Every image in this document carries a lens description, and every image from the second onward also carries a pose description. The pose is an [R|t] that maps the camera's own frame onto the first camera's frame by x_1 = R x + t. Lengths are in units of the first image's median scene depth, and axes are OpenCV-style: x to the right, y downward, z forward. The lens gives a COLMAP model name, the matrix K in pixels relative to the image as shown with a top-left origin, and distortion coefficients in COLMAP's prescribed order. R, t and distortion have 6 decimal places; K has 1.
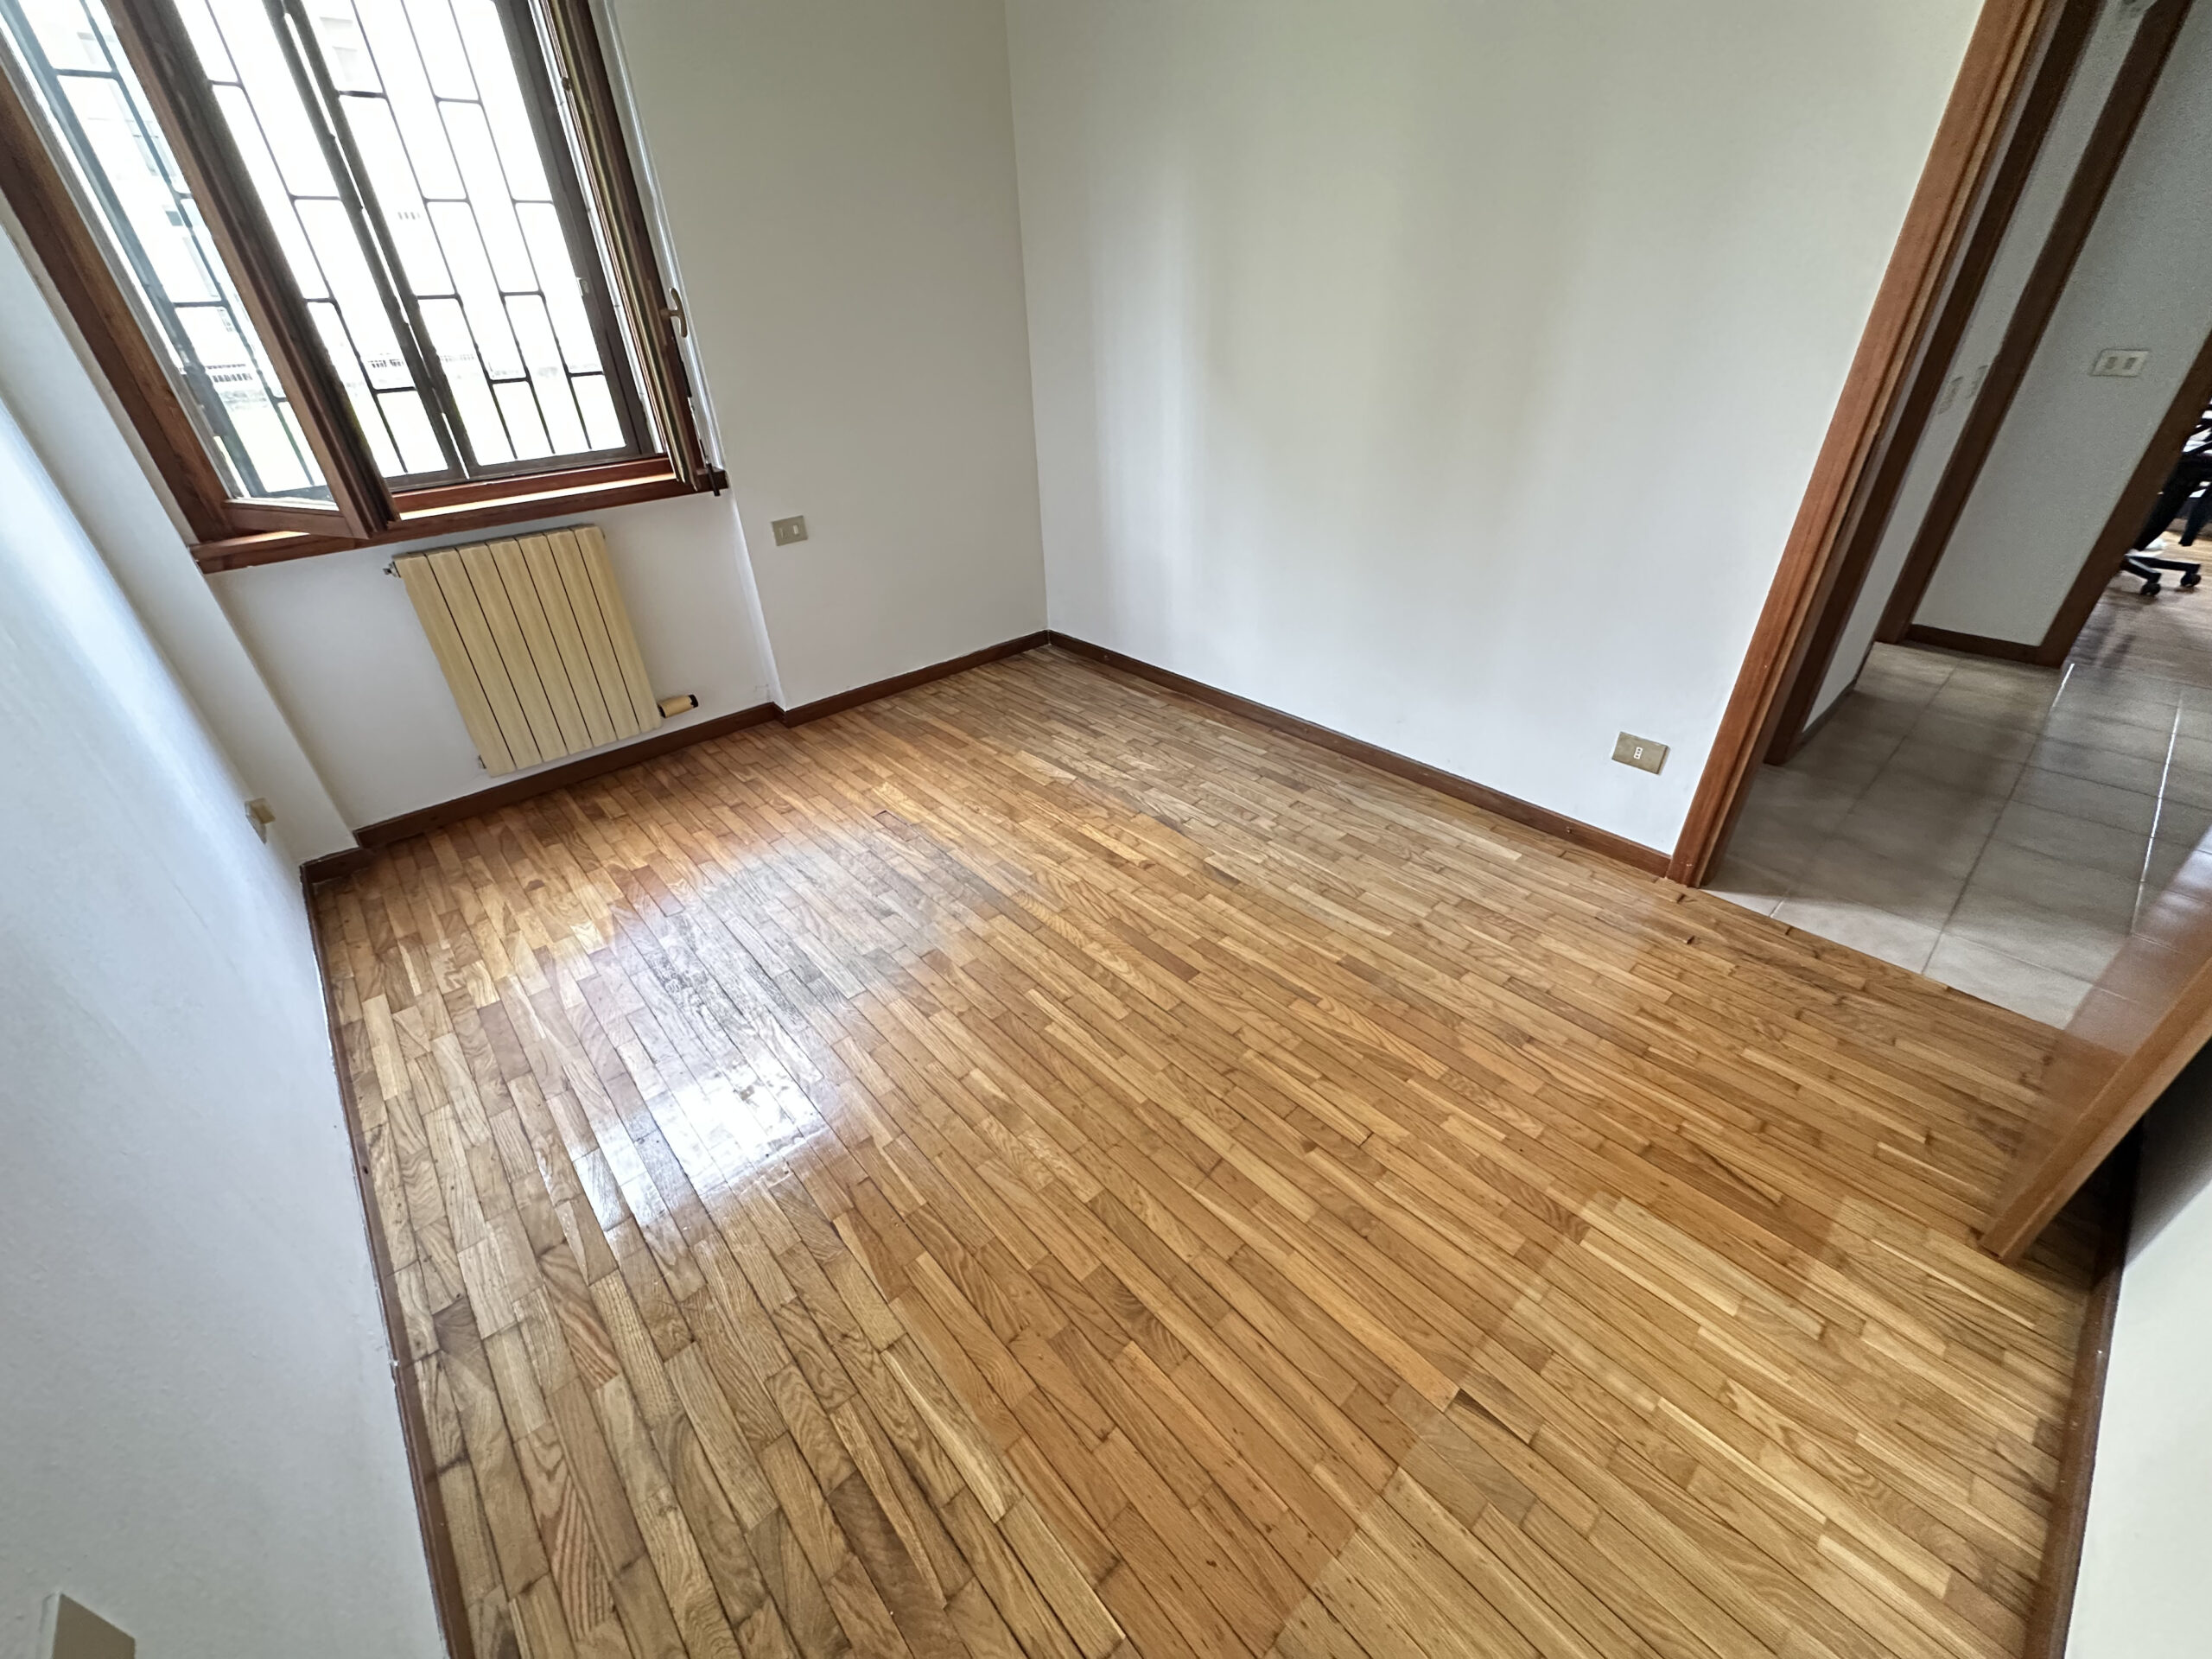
lens RADIAL K [[881.9, 0, 1100.8], [0, 881.9, 821.2], [0, 0, 1]] dist [-0.005620, 0.000143]
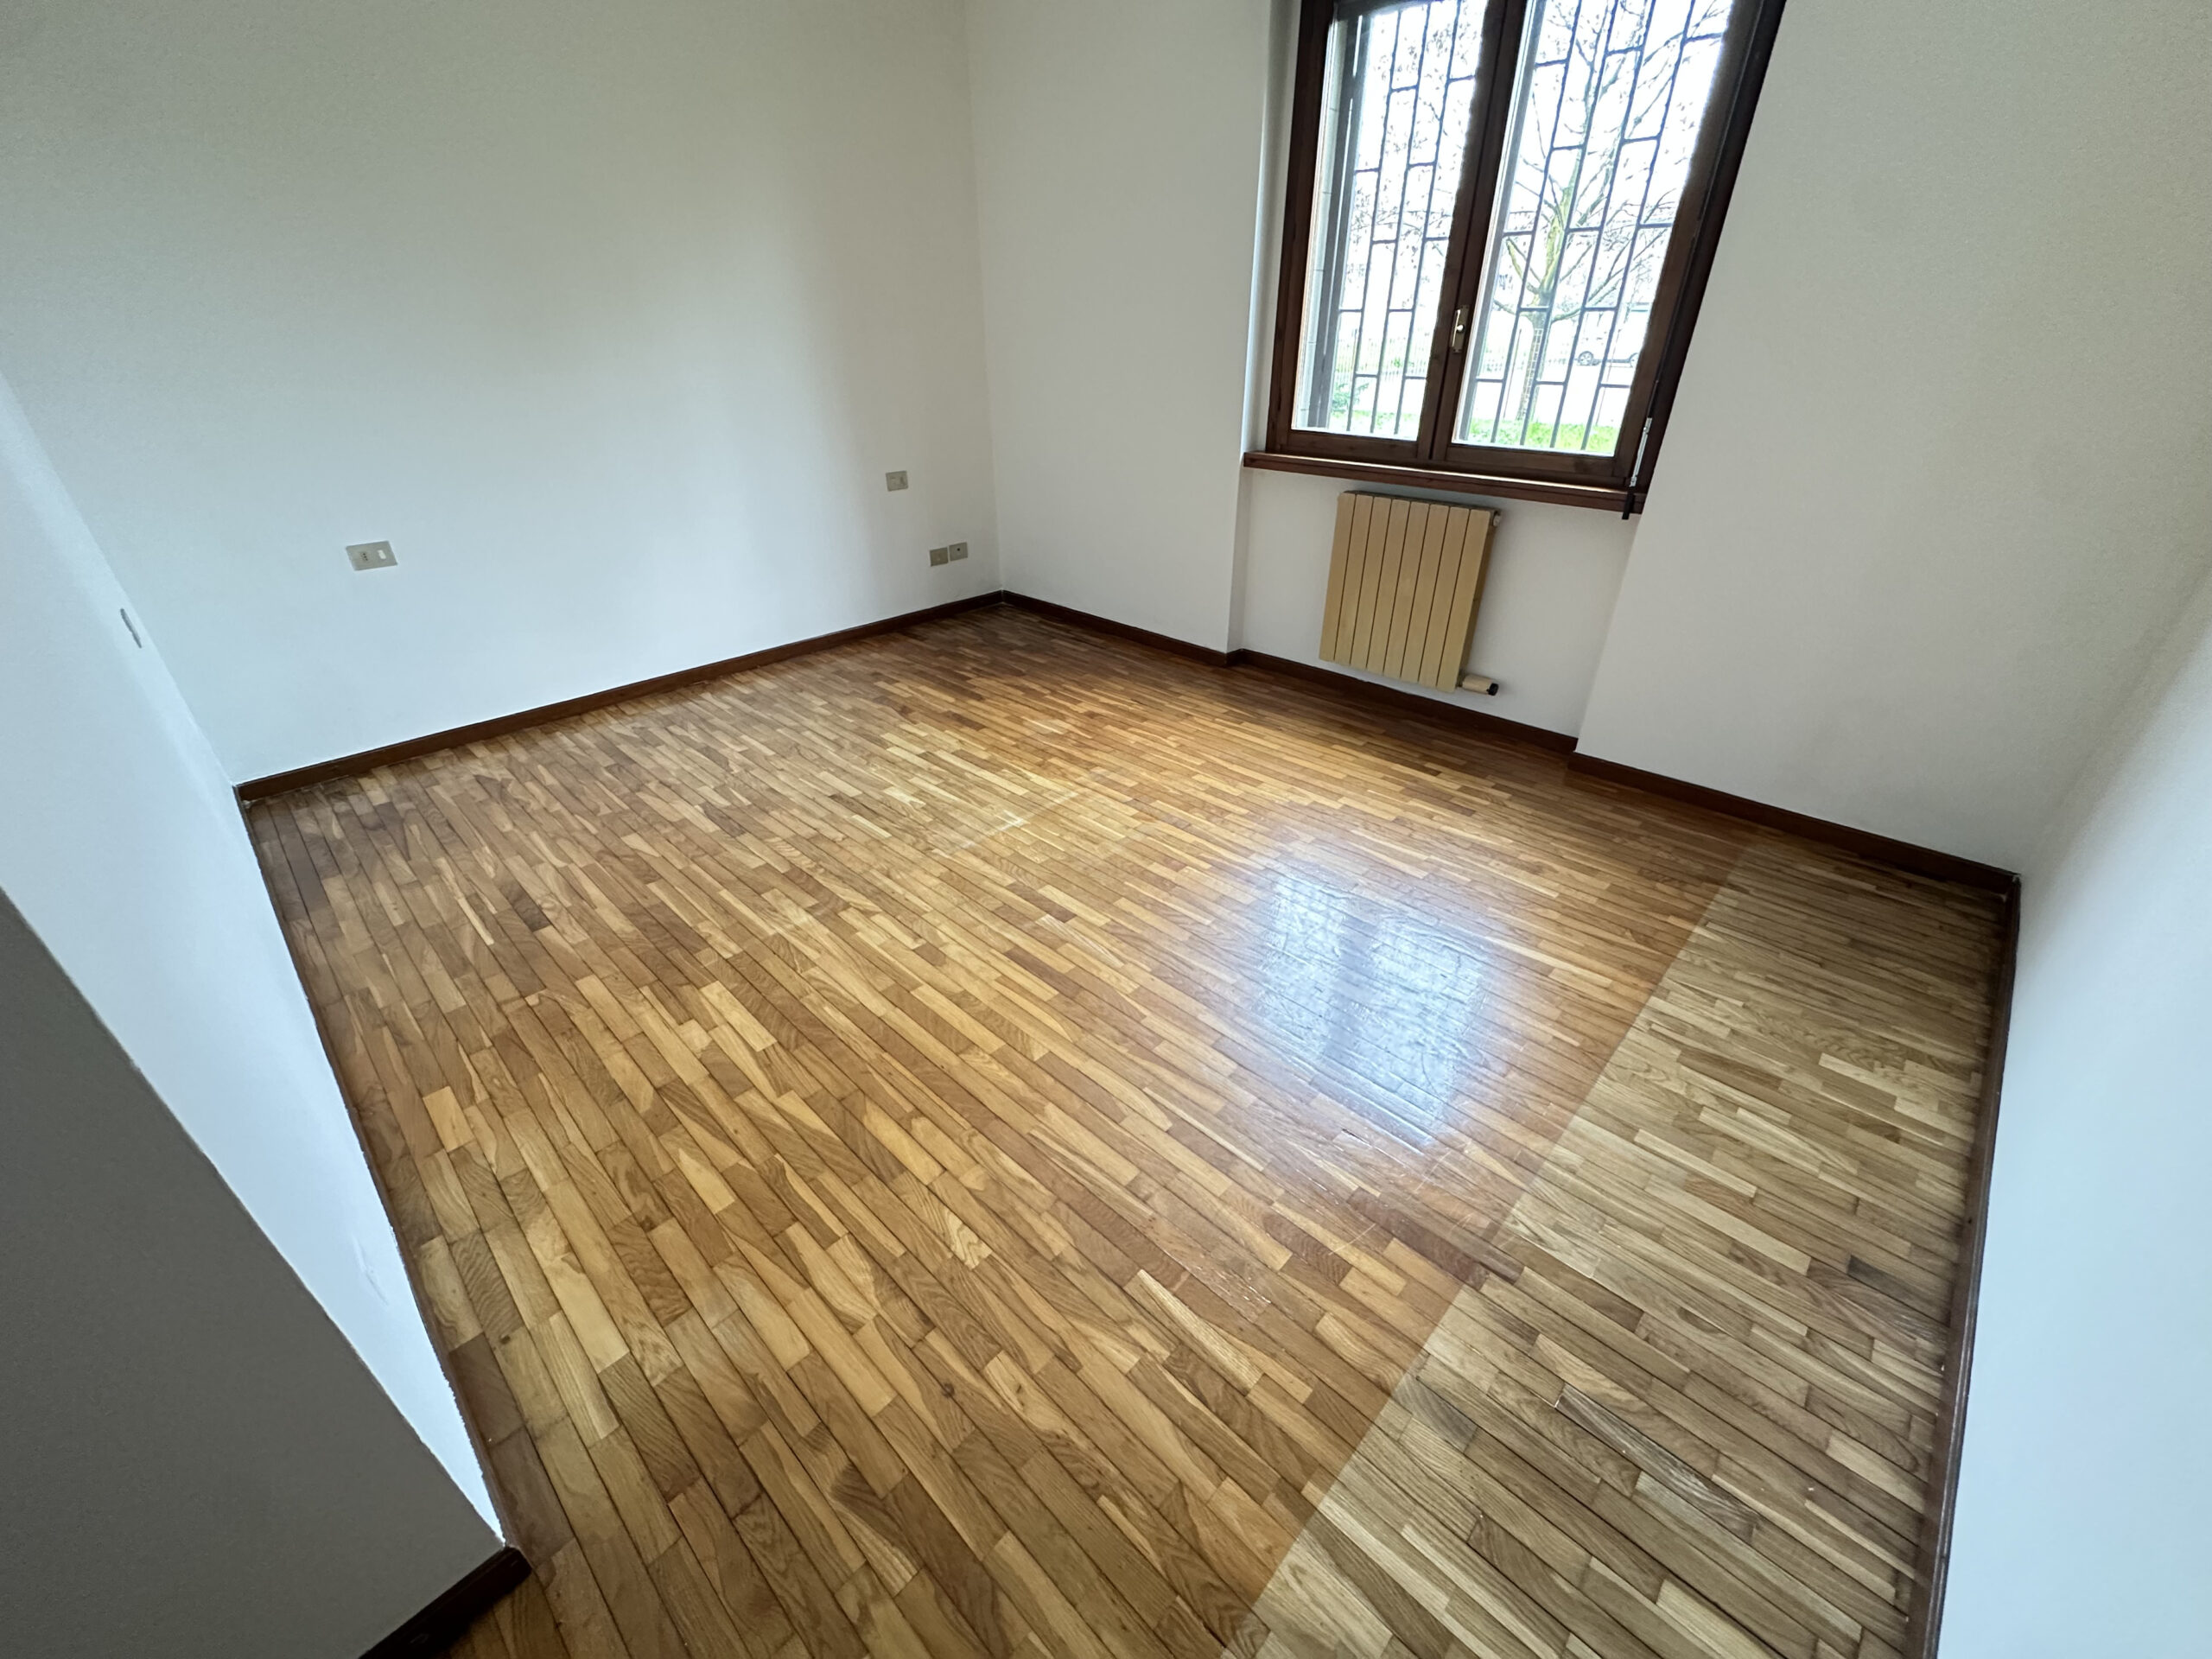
lens RADIAL K [[881.9, 0, 1128.5], [0, 881.9, 834.8], [0, 0, 1]] dist [-0.005620, 0.000143]
pose [[0.079855, 0.517354, -0.852037, 0.760824], [-0.531123, 0.745409, 0.402832, -0.305285], [0.843523, 0.420369, 0.334304, 0.523567]]
